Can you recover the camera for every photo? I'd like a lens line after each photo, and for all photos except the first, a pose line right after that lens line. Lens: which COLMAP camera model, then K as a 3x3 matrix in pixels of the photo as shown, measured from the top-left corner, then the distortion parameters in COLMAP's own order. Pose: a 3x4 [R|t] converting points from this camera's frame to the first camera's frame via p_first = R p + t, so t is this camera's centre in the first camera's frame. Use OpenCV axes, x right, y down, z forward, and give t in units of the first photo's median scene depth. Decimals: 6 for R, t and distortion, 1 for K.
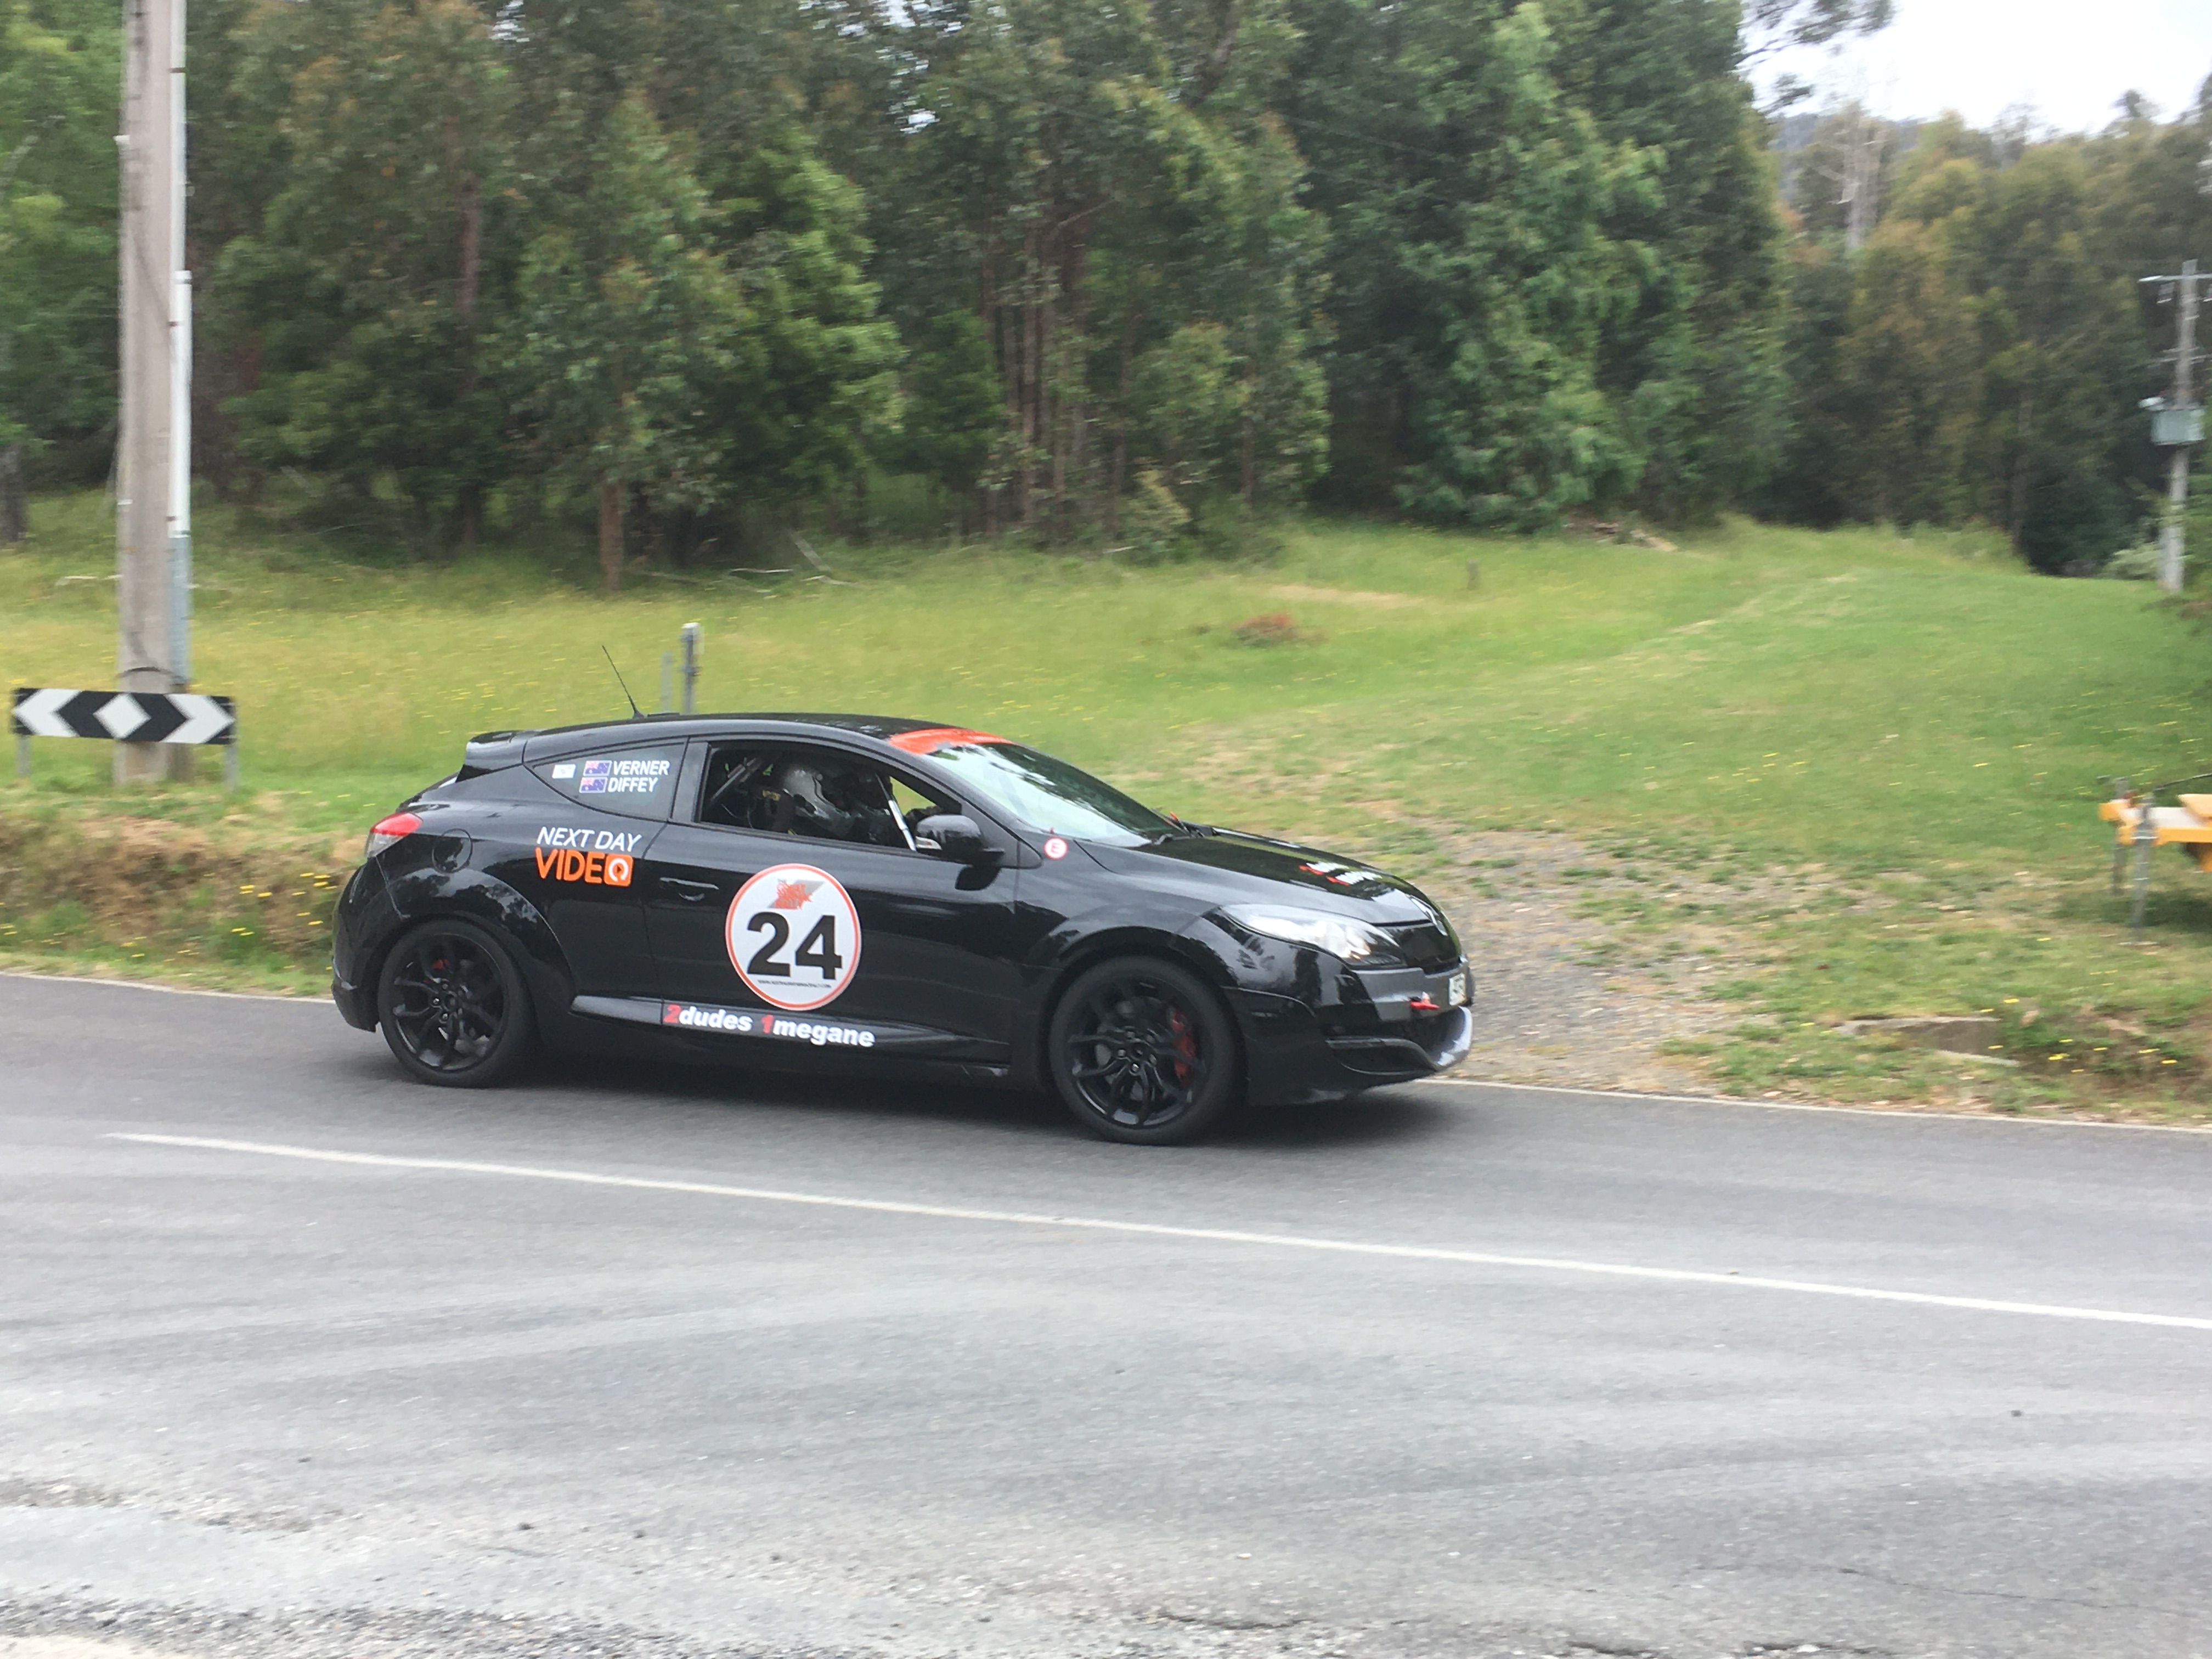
lens RADIAL K [[2487.3, 0, 1043.0], [0, 2487.3, 961.0], [0, 0, 1]] dist [0.063952, -0.077862]
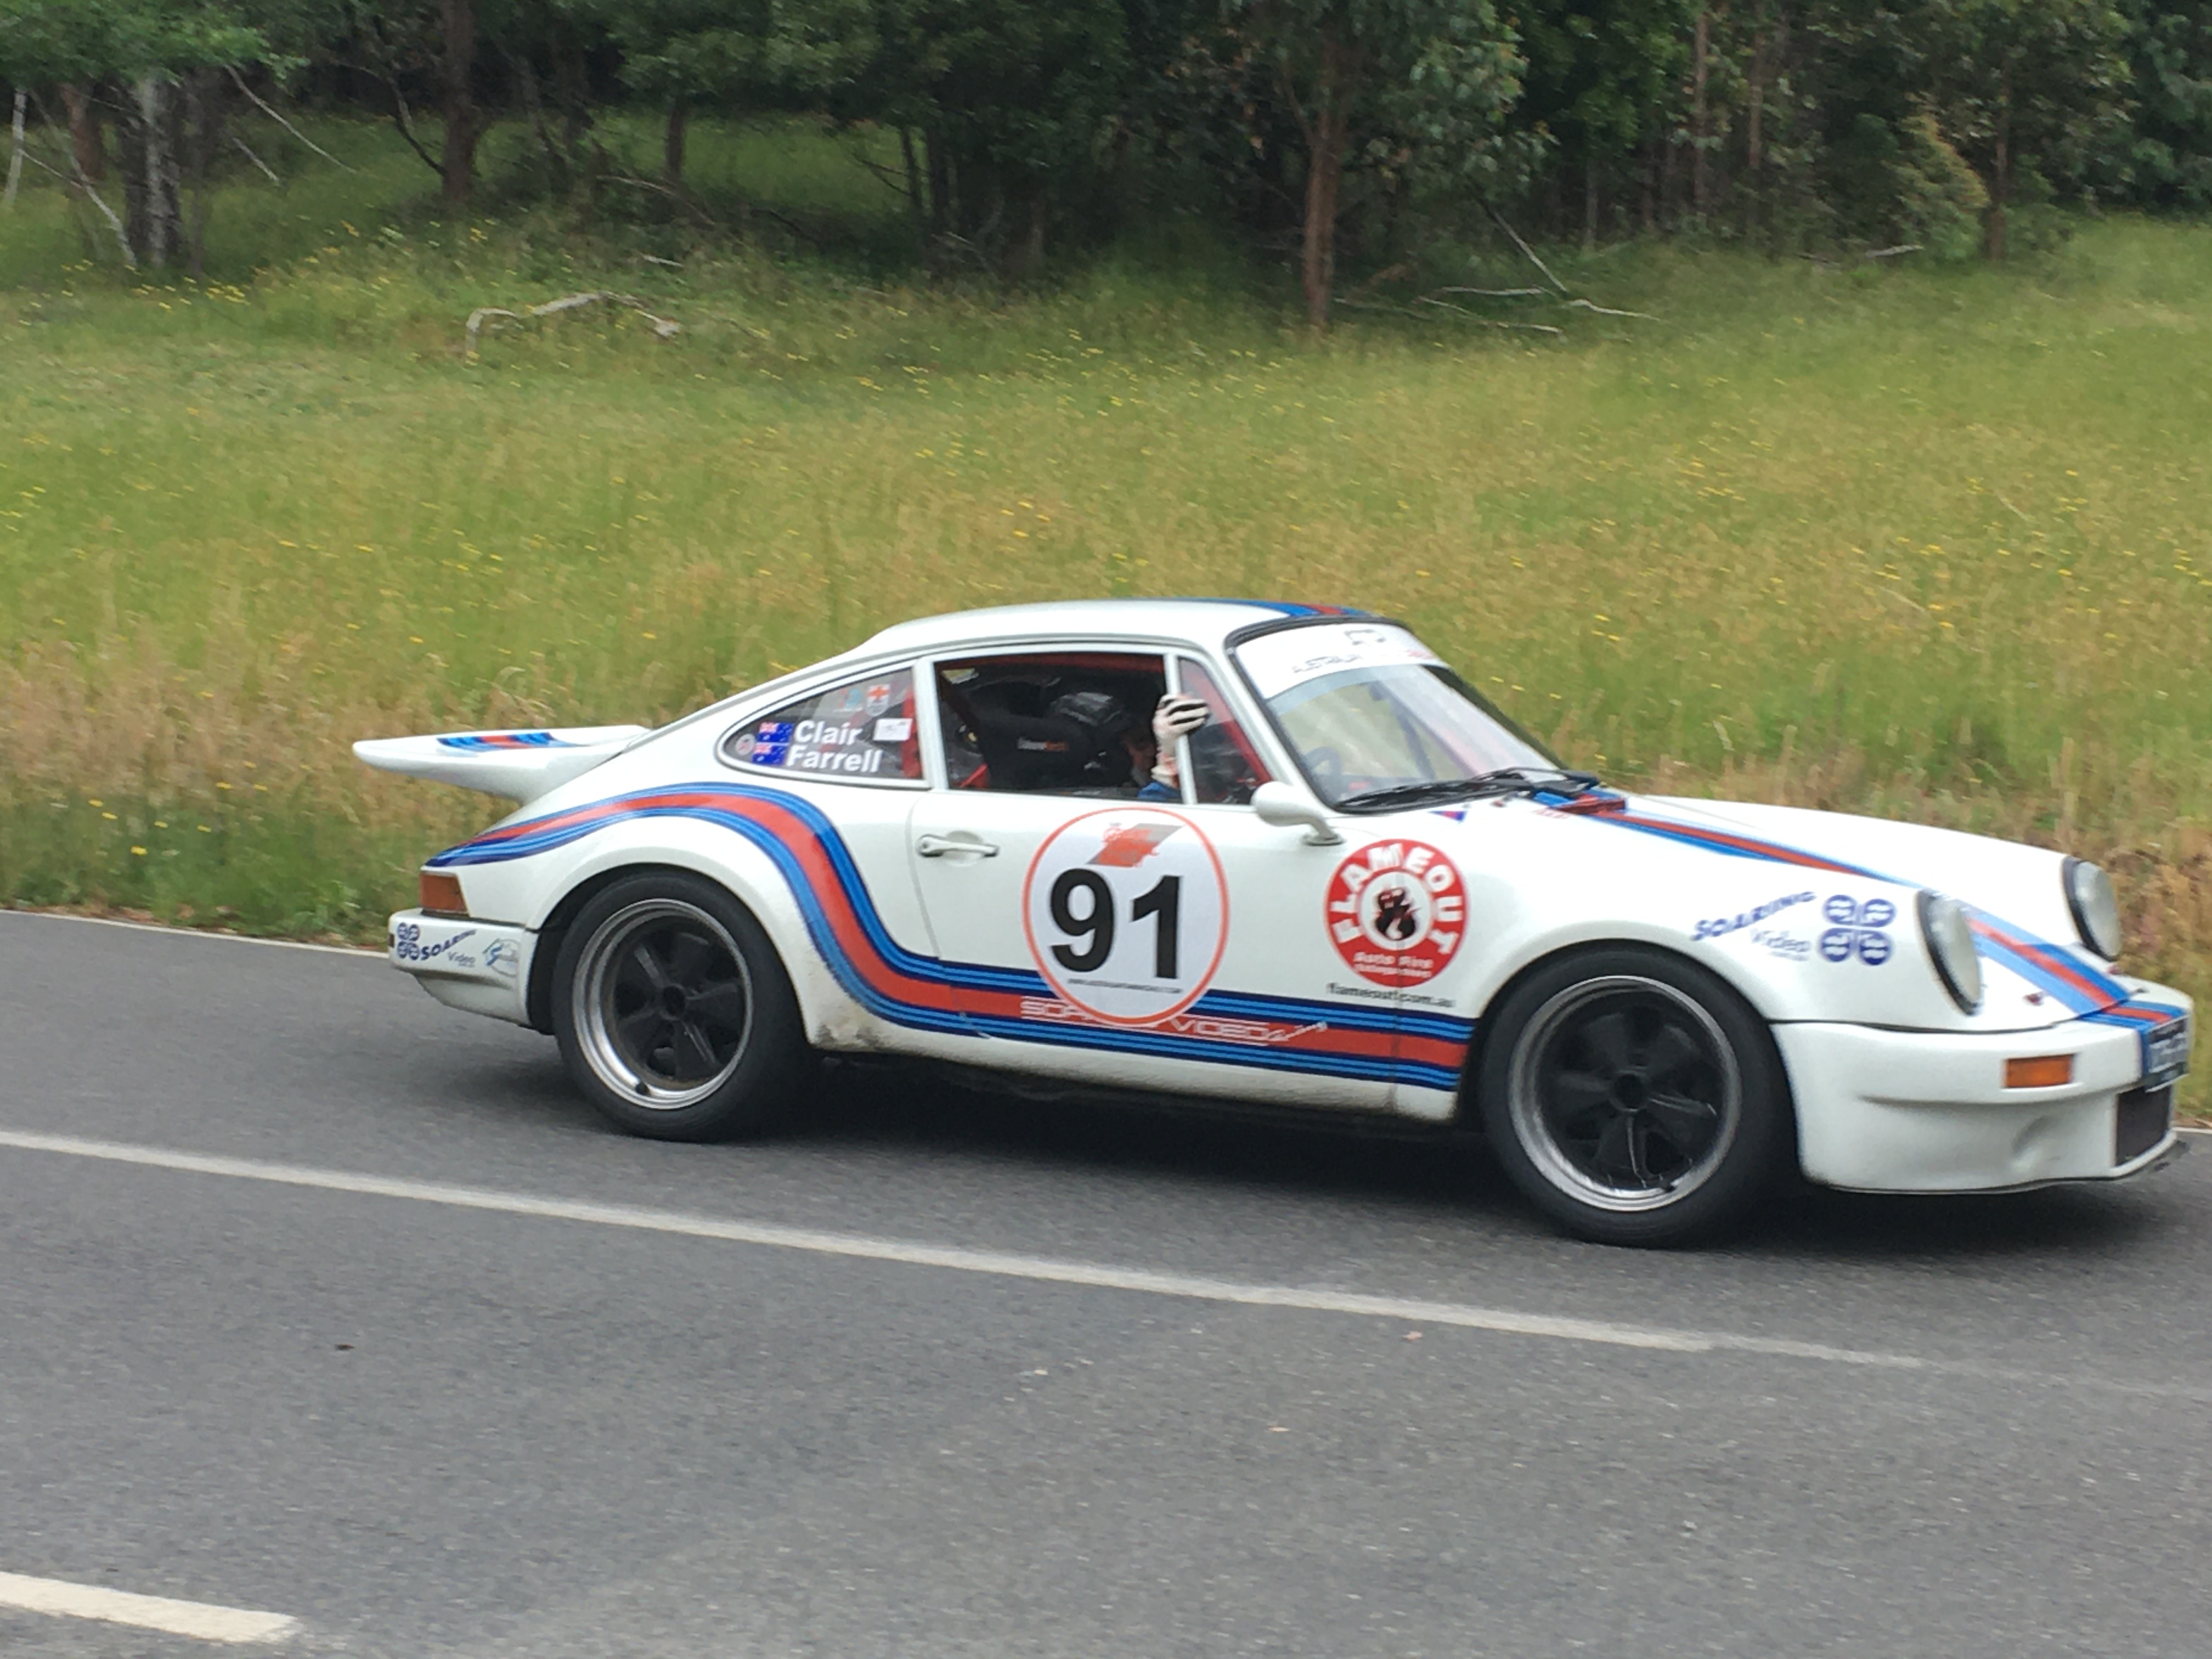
lens RADIAL K [[4094.5, 0, 1093.2], [0, 4094.5, 692.9], [0, 0, 1]] dist [0.032002, 0.219130]
pose [[0.992711, -0.012071, 0.119912, -0.208176], [0.018425, 0.998476, -0.052024, -0.014543], [-0.119101, 0.053854, 0.991421, 0.075446]]
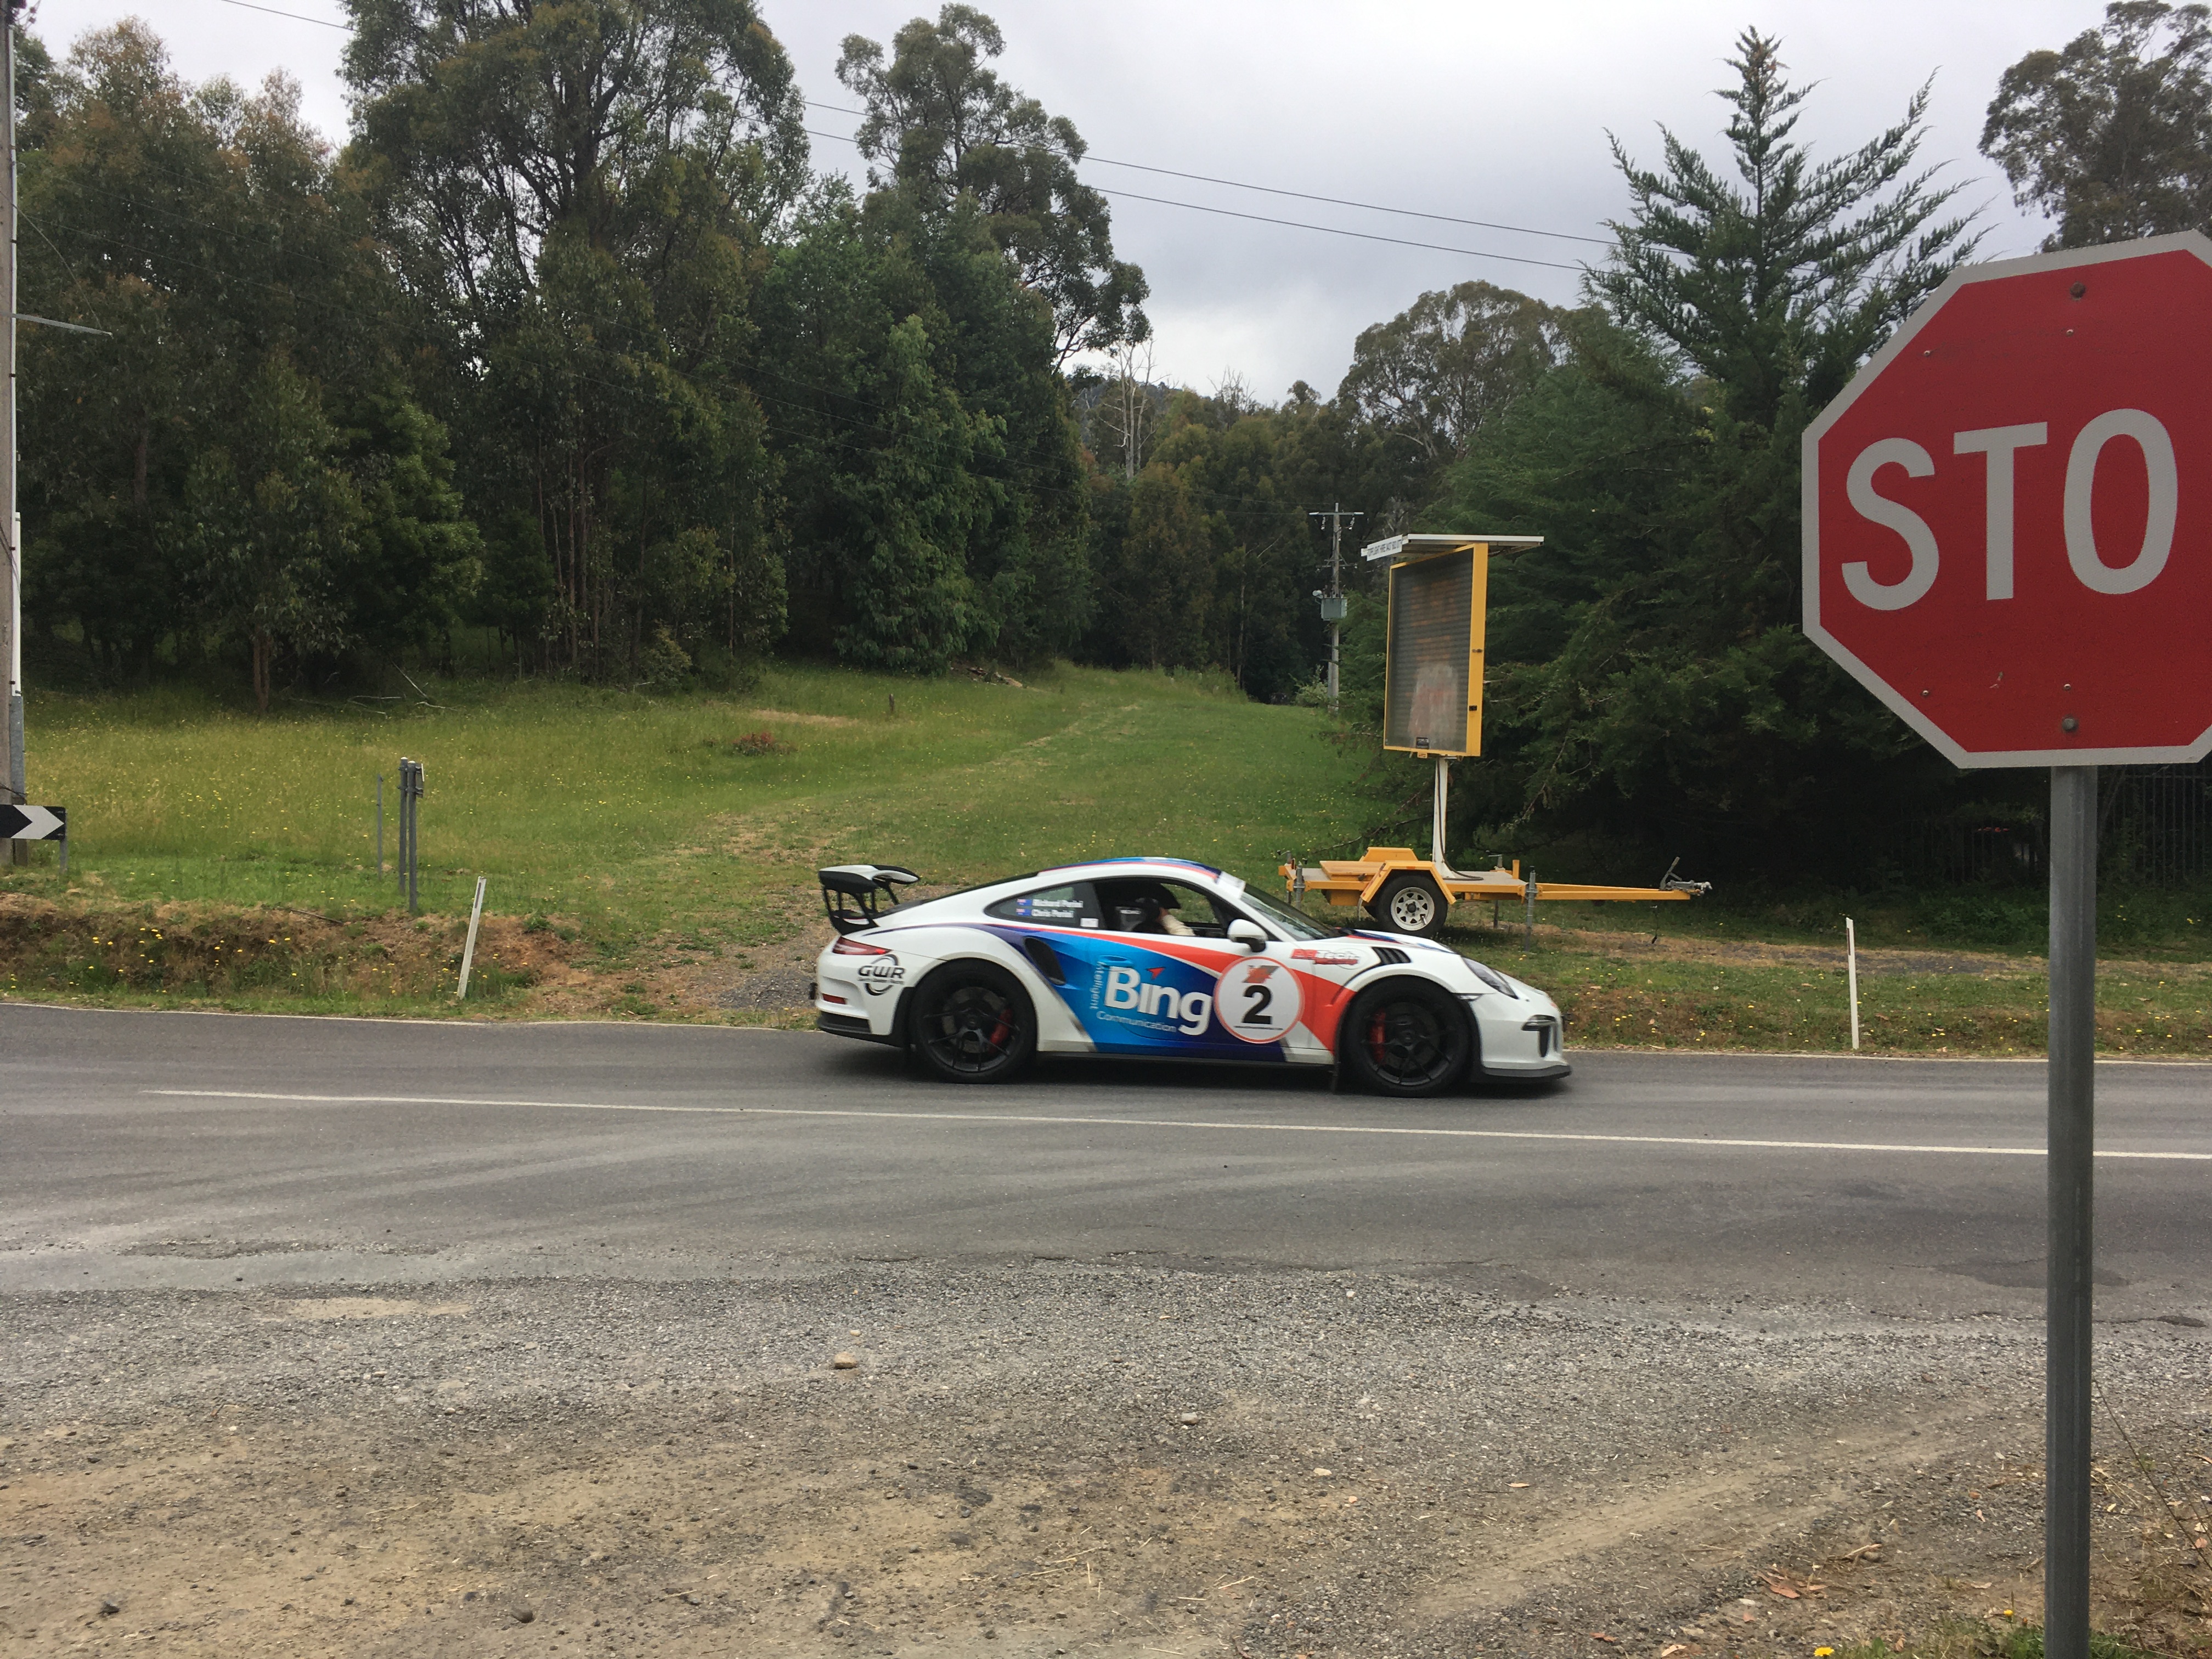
lens RADIAL K [[1840.8, 0, 1076.7], [0, 1840.8, 844.8], [0, 0, 1]] dist [0.079787, -0.111734]
pose [[0.962006, -0.011421, 0.272788, -0.014732], [0.030562, 0.997350, -0.066020, 0.001259], [-0.271311, 0.071848, 0.959806, -0.045962]]
